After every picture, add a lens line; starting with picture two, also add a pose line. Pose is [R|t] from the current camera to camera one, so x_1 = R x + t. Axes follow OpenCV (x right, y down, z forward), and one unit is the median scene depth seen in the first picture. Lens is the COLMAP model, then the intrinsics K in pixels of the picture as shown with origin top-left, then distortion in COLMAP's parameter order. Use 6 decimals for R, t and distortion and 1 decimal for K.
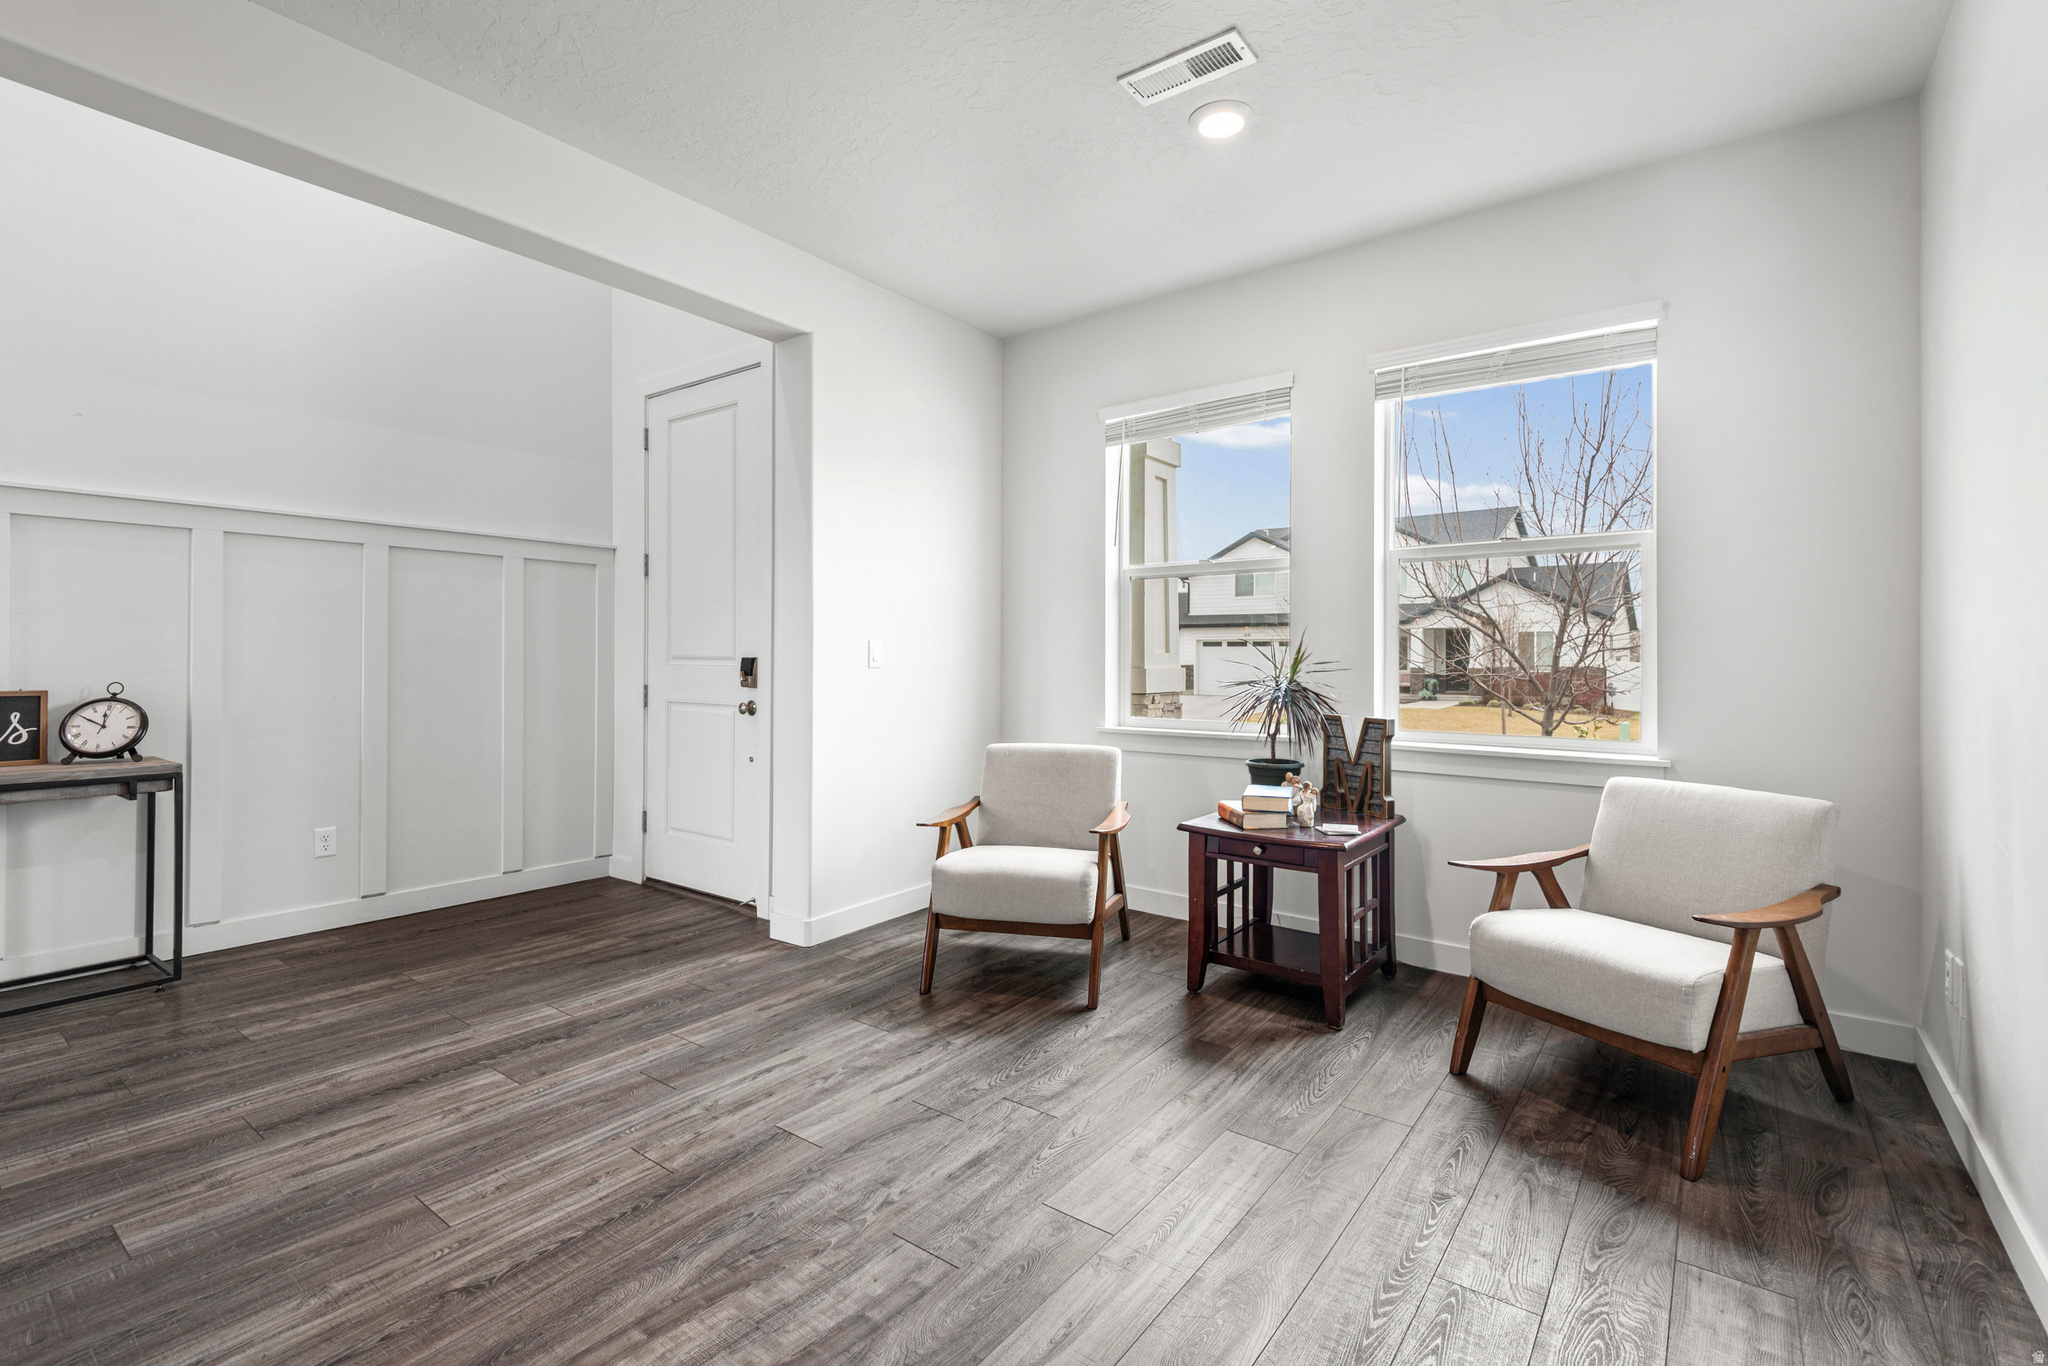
lens RADIAL K [[926.7, 0, 1038.2], [0, 926.7, 665.1], [0, 0, 1]] dist [0.003525, 0.000648]
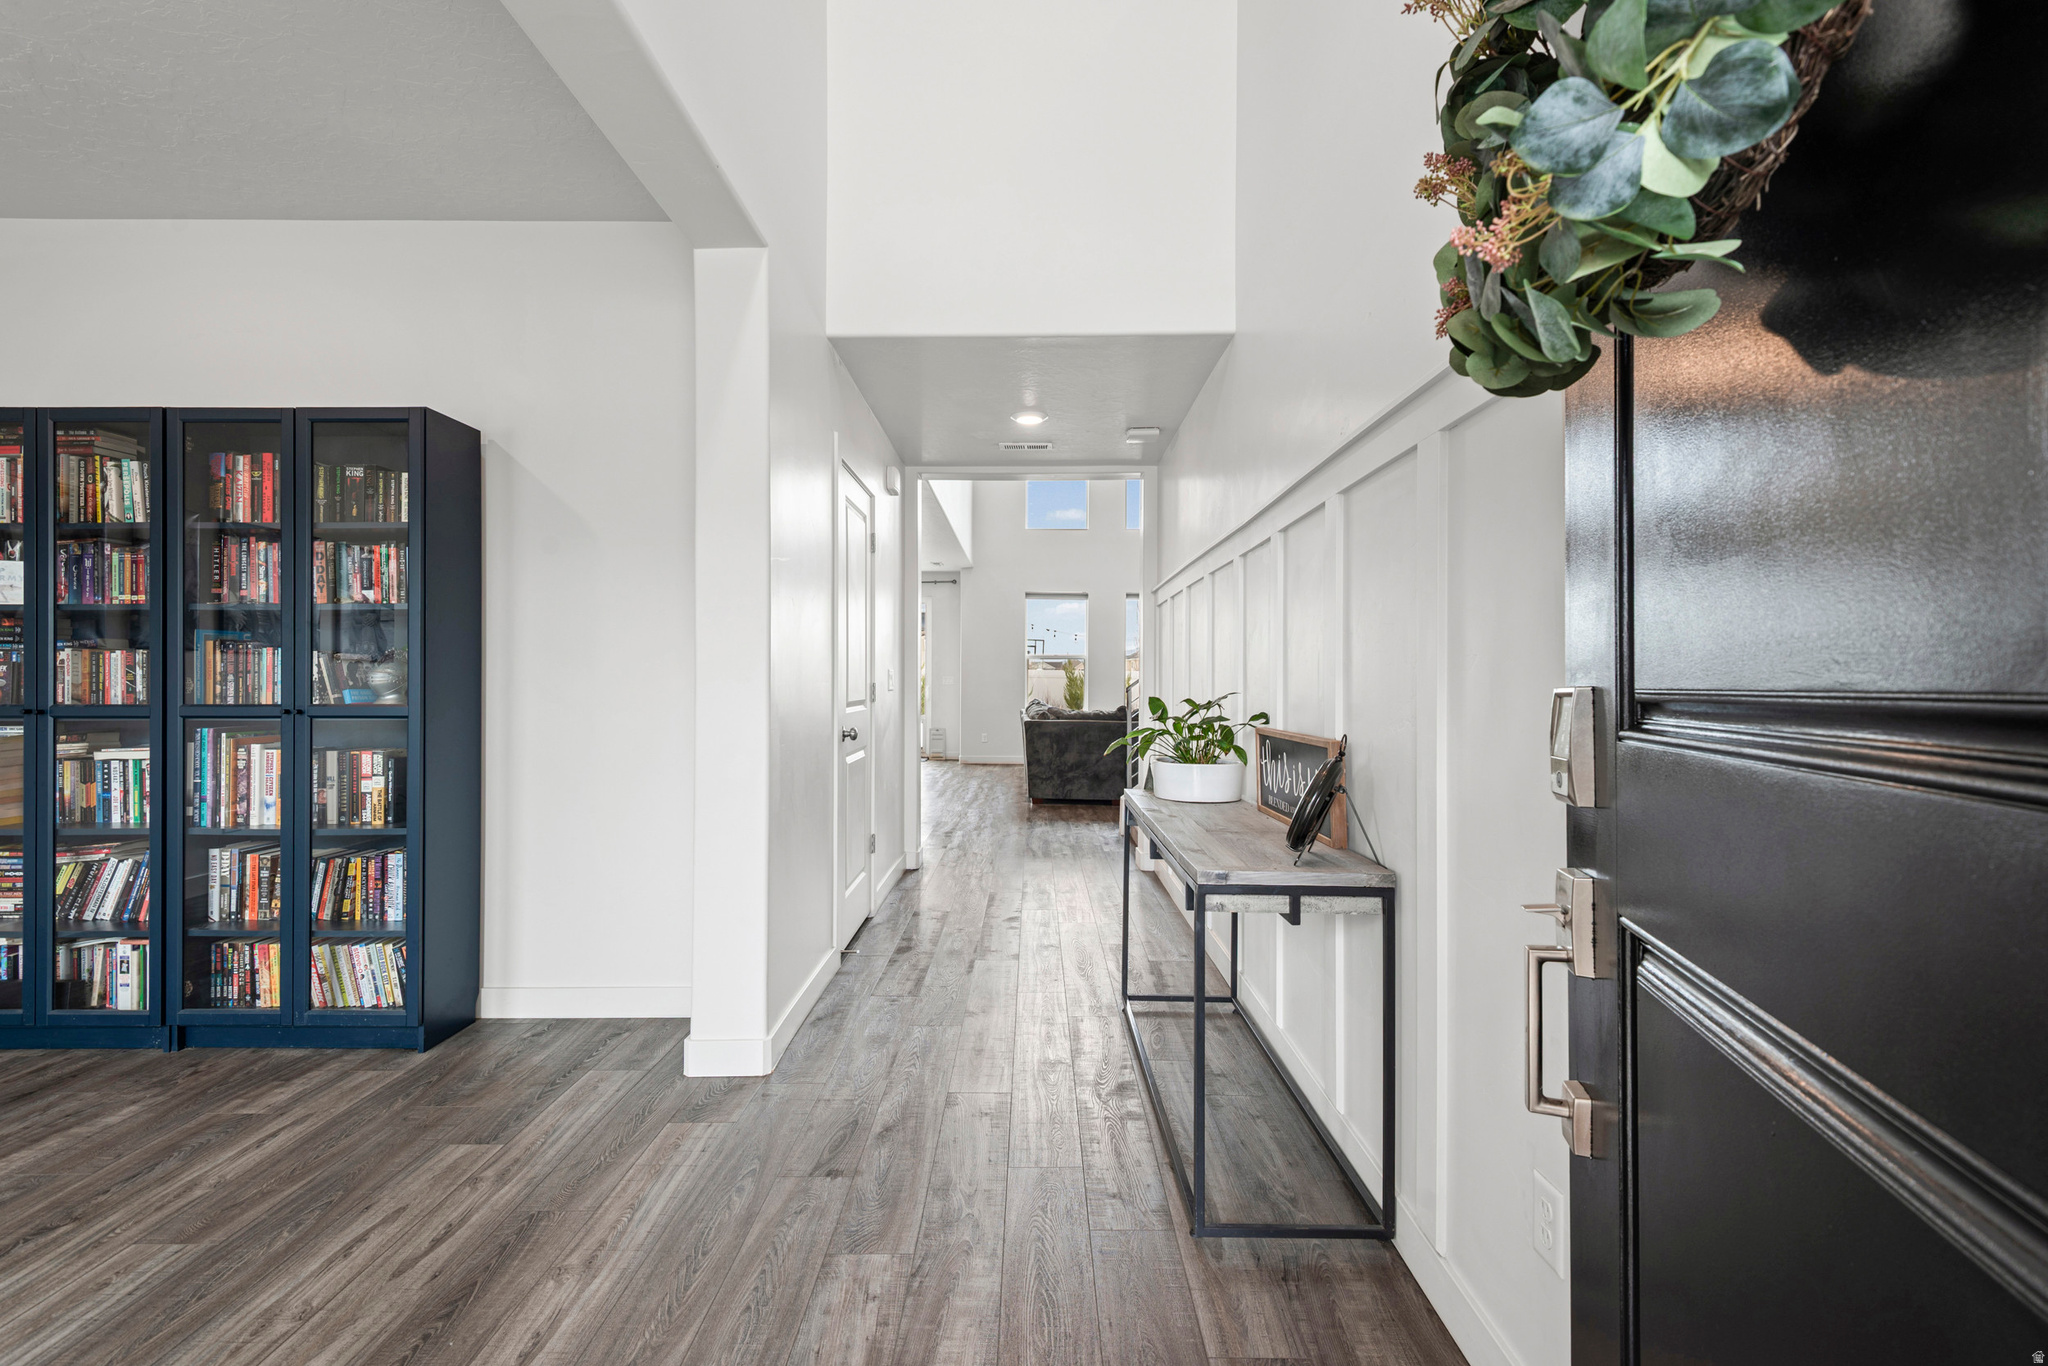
lens RADIAL K [[929.5, 0, 1031.5], [0, 929.5, 672.6], [0, 0, 1]] dist [0.003854, 0.000749]
pose [[-0.806904, -0.010762, -0.590585, -0.819538], [-0.010681, 0.999936, -0.003629, -0.032620], [0.590586, 0.003380, -0.806967, 2.420755]]
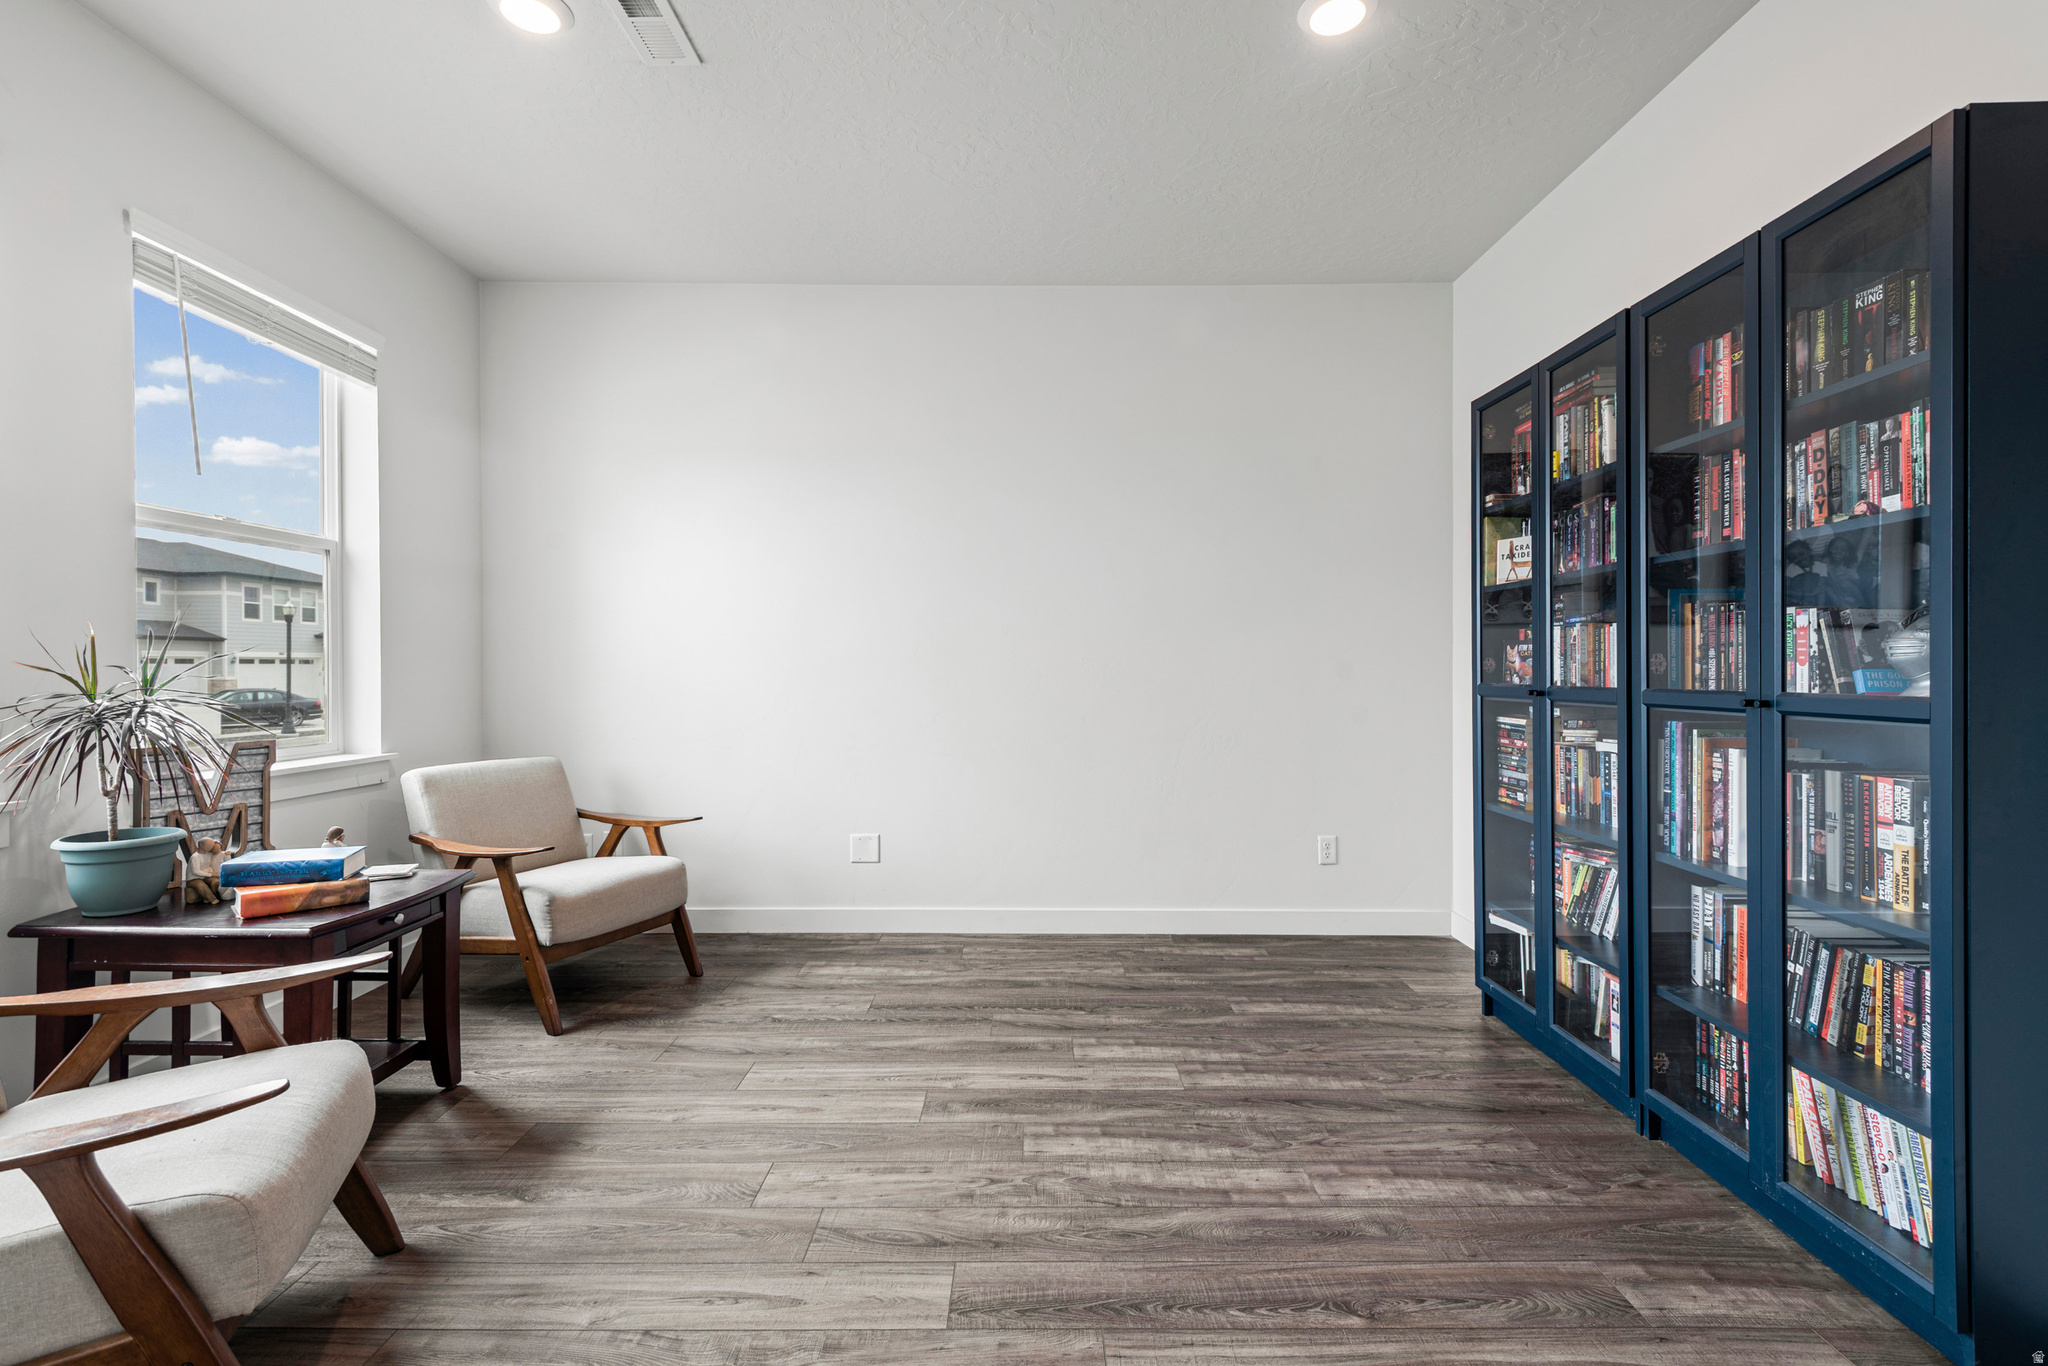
lens RADIAL K [[929.5, 0, 1031.5], [0, 929.5, 672.6], [0, 0, 1]] dist [0.003854, 0.000749]
pose [[-0.597149, -0.009192, 0.802078, -1.078759], [0.003674, 0.999893, 0.014194, -0.010190], [-0.802122, 0.011423, -0.597051, 1.666242]]
